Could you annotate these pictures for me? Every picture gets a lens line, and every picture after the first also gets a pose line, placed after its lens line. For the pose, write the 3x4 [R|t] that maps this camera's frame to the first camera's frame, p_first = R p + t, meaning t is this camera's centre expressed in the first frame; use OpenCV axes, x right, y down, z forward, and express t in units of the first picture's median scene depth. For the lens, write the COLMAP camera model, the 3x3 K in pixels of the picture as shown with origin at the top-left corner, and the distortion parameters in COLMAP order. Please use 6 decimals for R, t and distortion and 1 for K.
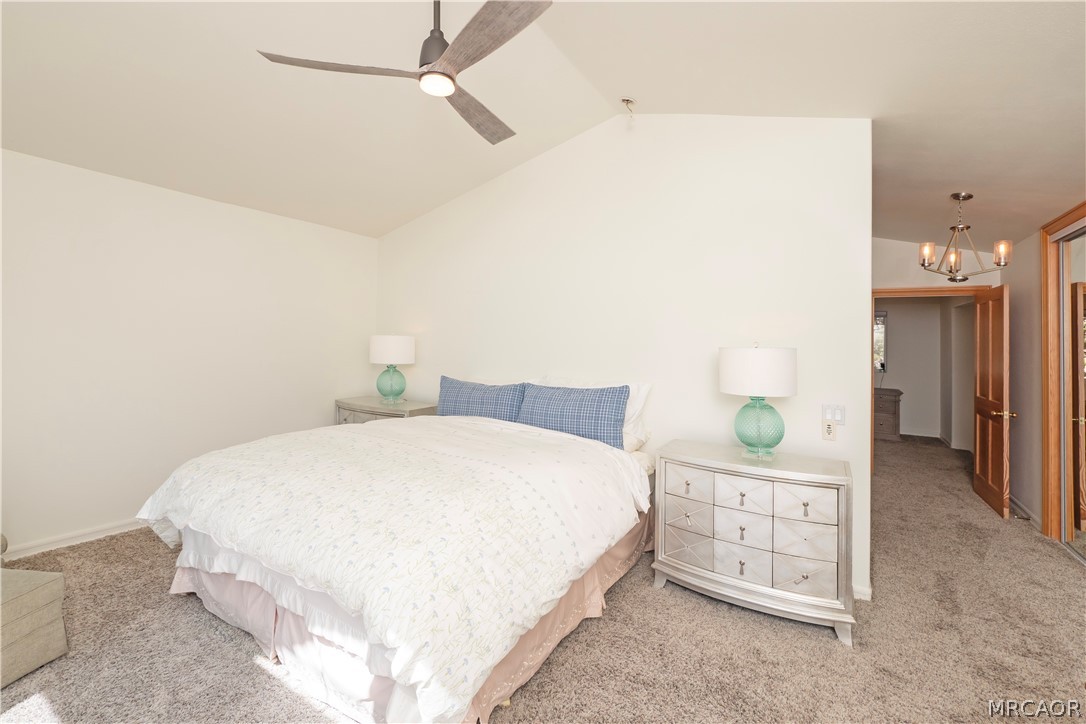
lens RADIAL K [[494.3, 0, 543.1], [0, 494.3, 320.1], [0, 0, 1]] dist [0.000753, -0.000659]
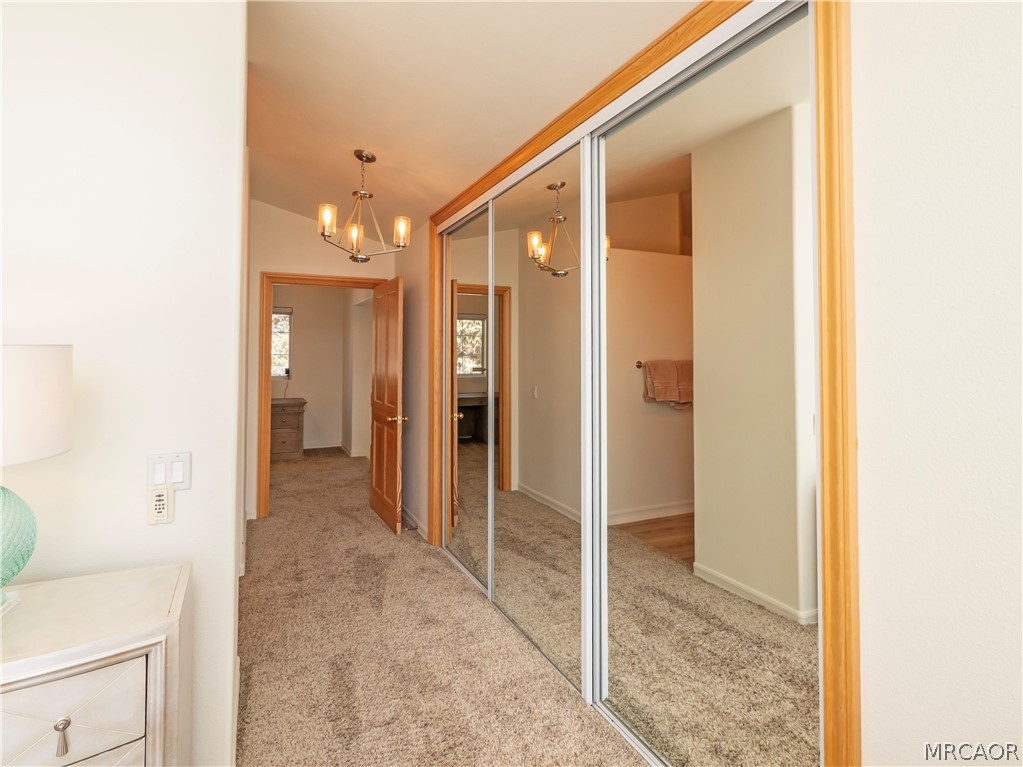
lens RADIAL K [[556.6, 0, 509.2], [0, 556.6, 346.4], [0, 0, 1]] dist [-0.003870, 0.000291]
pose [[0.569109, -0.013833, 0.822145, 0.229655], [-0.018862, 0.999376, 0.029872, 0.025004], [-0.822045, -0.032508, 0.568493, 0.278184]]
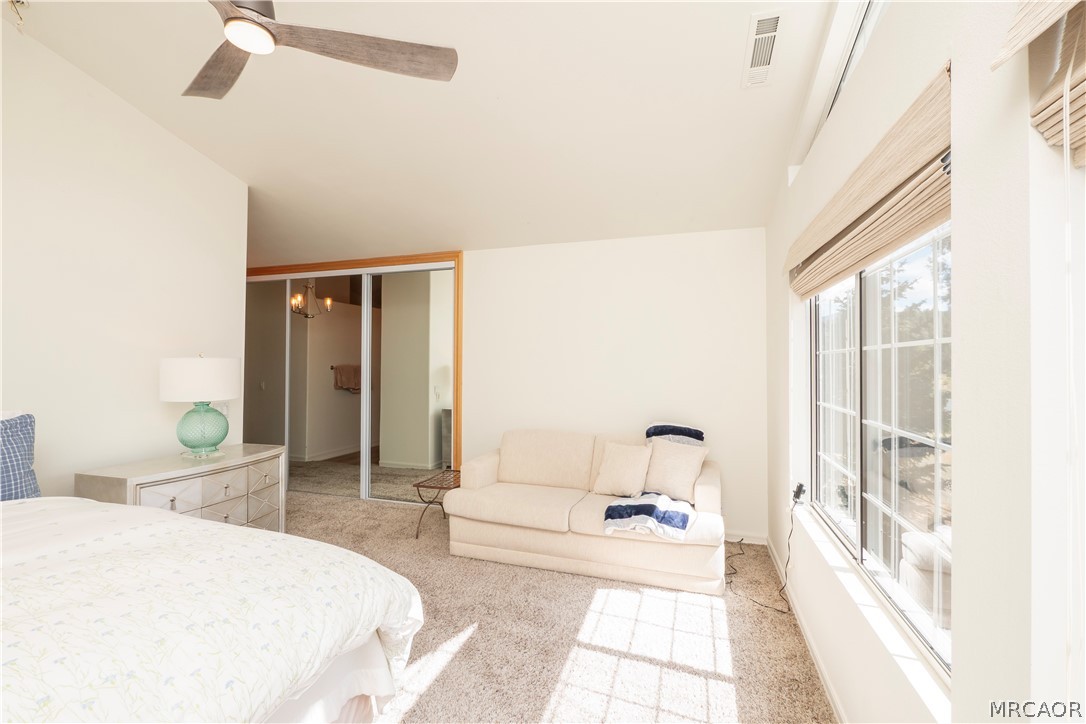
lens RADIAL K [[462.9, 0, 544.2], [0, 462.9, 358.4], [0, 0, 1]] dist [-0.001129, -0.000136]
pose [[-0.217176, -0.019117, 0.975945, -0.531739], [-0.056890, 0.998357, 0.006896, 0.003142], [-0.974473, -0.054024, -0.217907, 0.346428]]
